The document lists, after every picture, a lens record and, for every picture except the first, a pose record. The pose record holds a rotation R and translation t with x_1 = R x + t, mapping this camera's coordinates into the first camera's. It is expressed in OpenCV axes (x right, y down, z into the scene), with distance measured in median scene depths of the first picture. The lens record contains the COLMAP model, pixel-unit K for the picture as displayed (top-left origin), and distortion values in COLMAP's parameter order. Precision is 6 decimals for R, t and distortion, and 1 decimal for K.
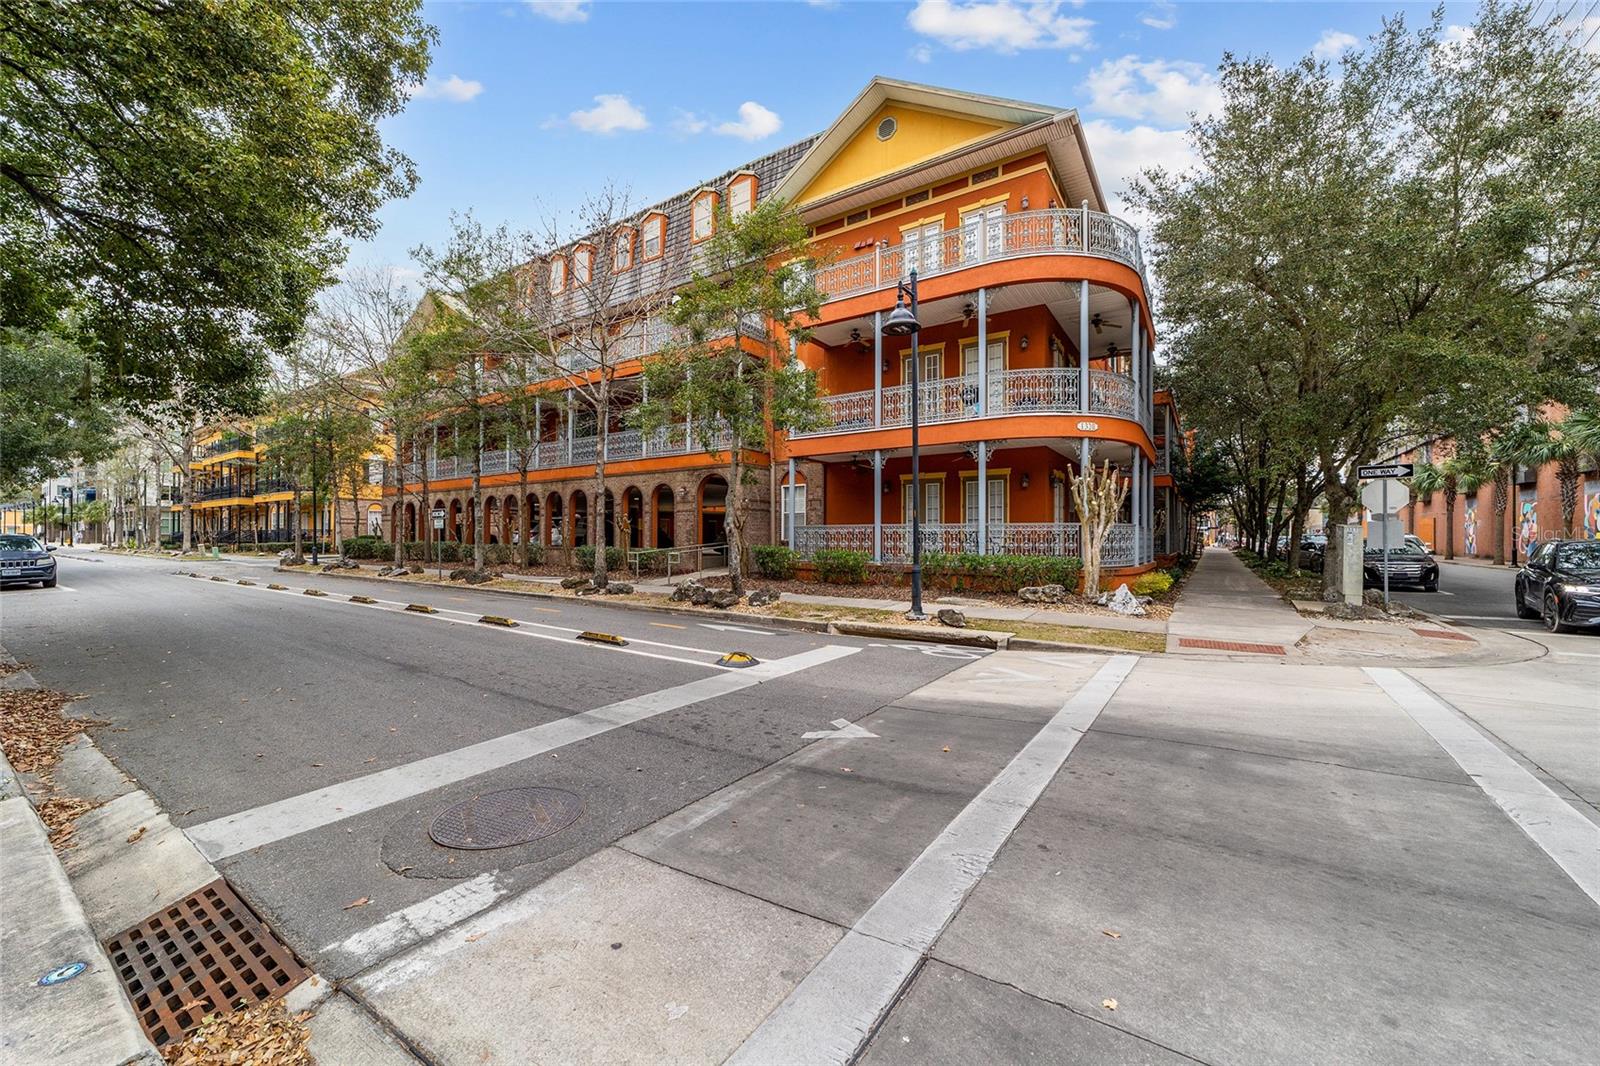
lens RADIAL K [[615.0, 0, 801.6], [0, 615.0, 537.8], [0, 0, 1]] dist [-0.017161, 0.007780]
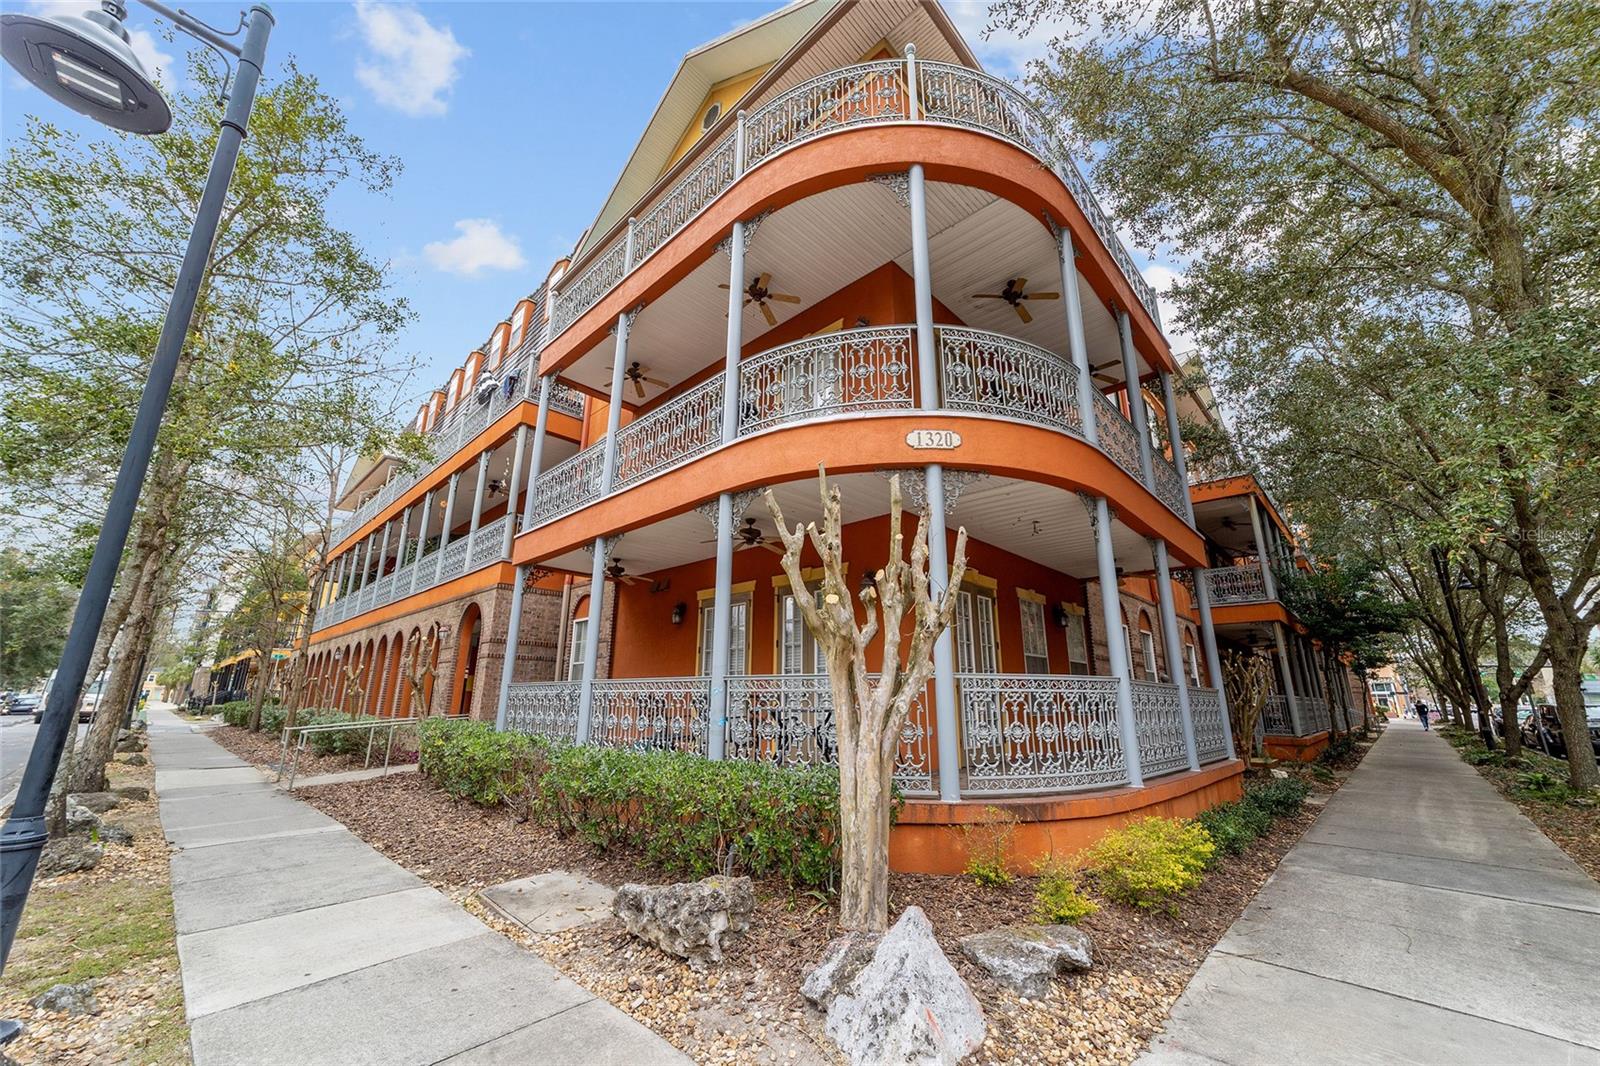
lens RADIAL K [[615.0, 0, 796.5], [0, 615.0, 535.7], [0, 0, 1]] dist [-0.017161, 0.007780]
pose [[0.984631, -0.040336, -0.169924, 0.316955], [-0.005766, 0.964925, -0.262464, -0.004026], [0.174551, 0.259410, 0.949862, 0.427384]]
